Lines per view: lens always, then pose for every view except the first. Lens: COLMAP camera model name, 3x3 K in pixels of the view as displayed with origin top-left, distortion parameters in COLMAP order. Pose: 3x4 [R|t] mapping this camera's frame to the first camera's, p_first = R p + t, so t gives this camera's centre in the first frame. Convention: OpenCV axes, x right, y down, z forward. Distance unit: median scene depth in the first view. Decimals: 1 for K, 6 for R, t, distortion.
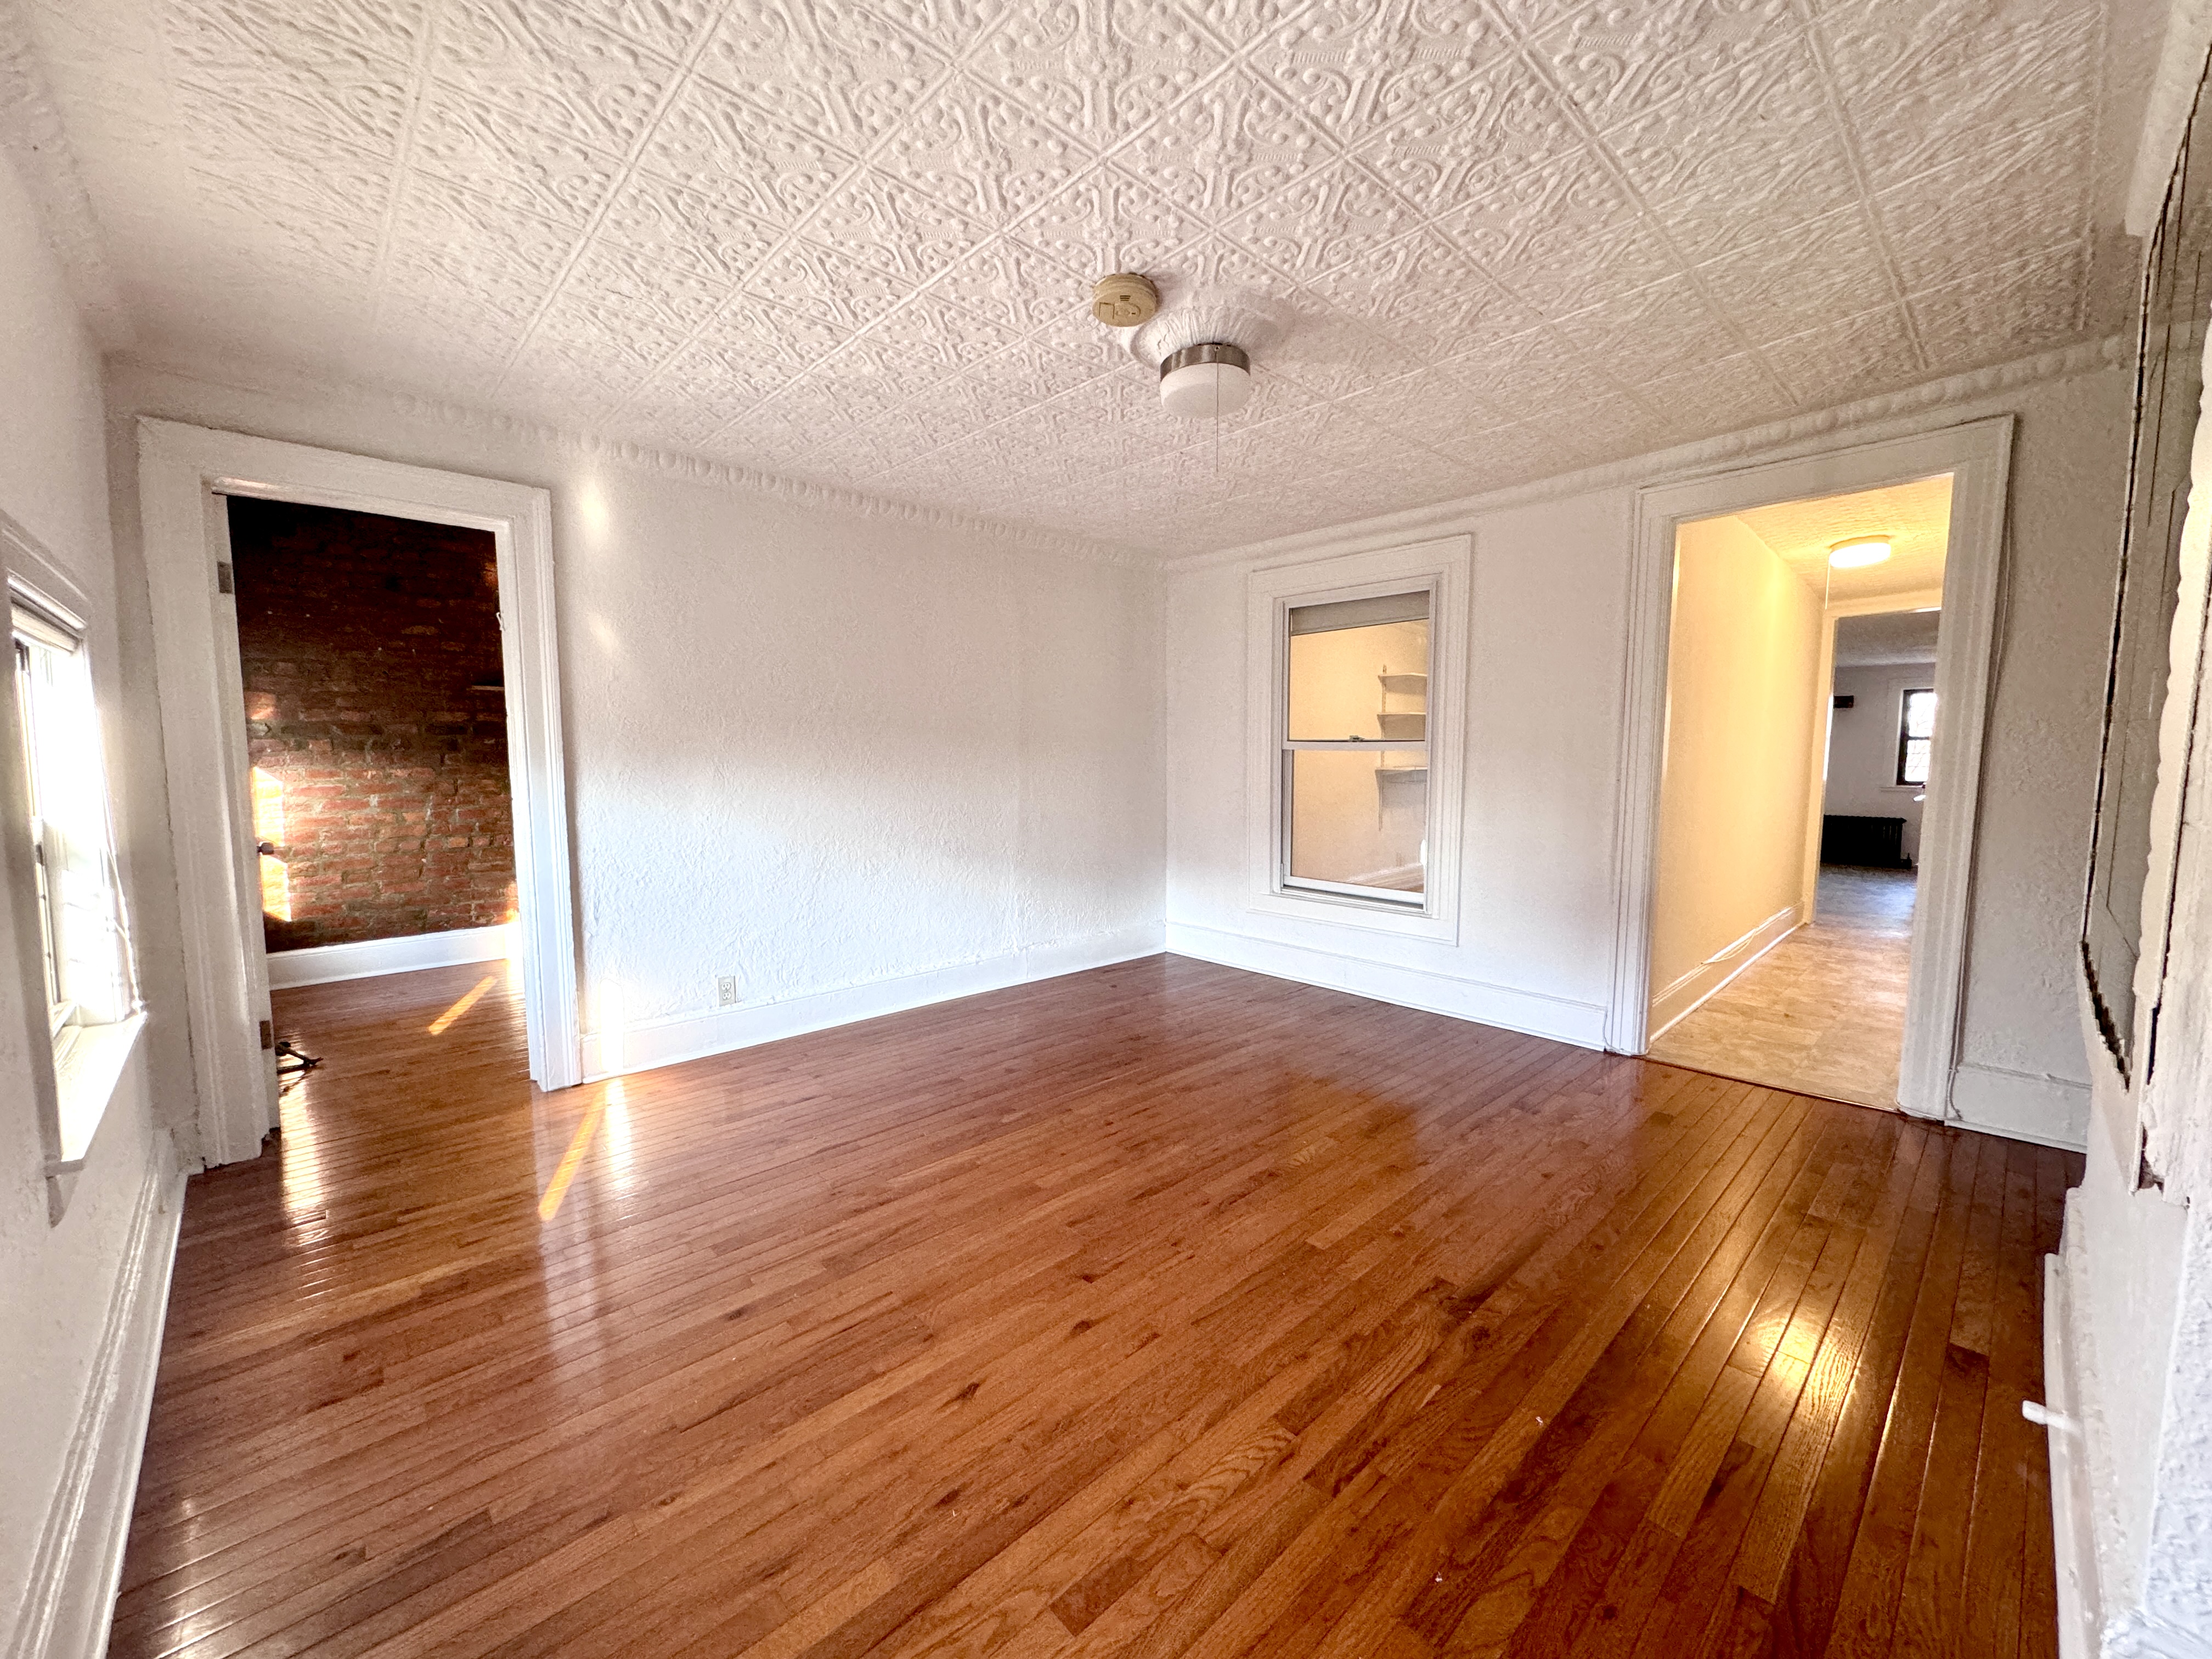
lens RADIAL K [[869.6, 0, 1101.2], [0, 869.6, 827.0], [0, 0, 1]] dist [0.000806, 0.000248]
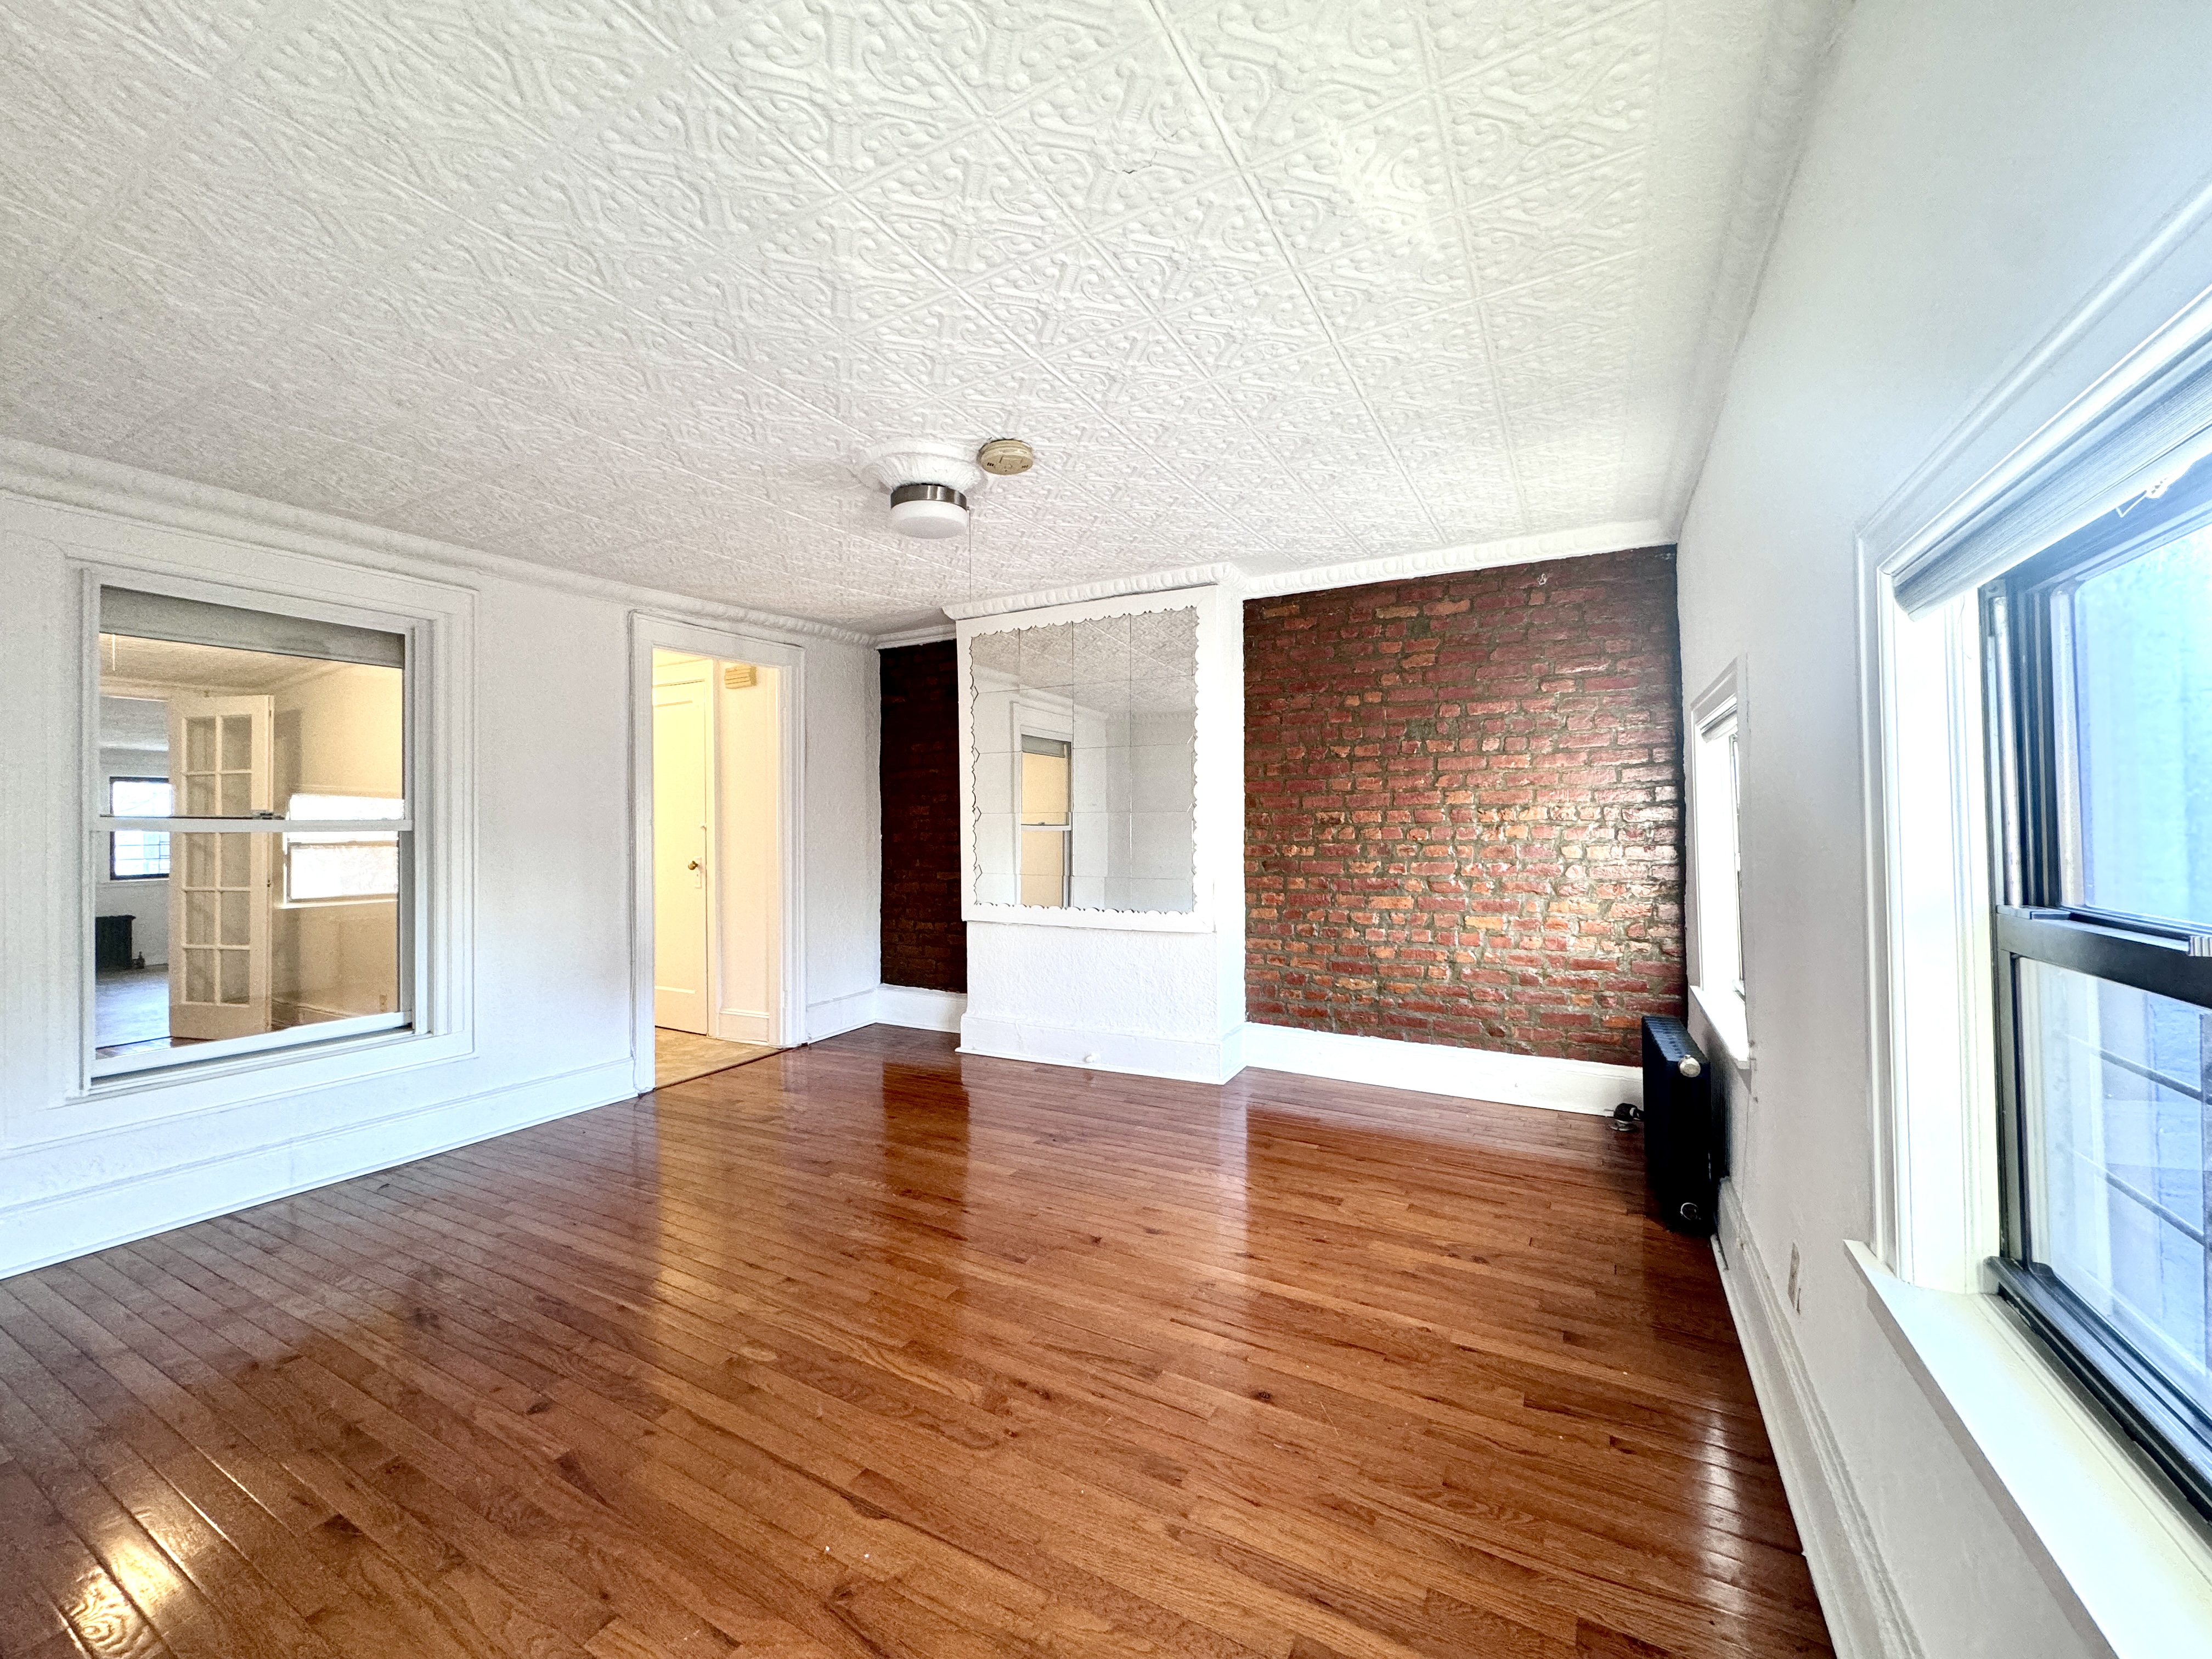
lens RADIAL K [[869.6, 0, 1101.2], [0, 869.6, 827.0], [0, 0, 1]] dist [0.000806, 0.000248]
pose [[-0.302915, 0.008377, 0.952981, -0.964231], [0.099976, 0.994723, 0.023035, -0.075733], [-0.947759, 0.102253, -0.302154, 1.048156]]
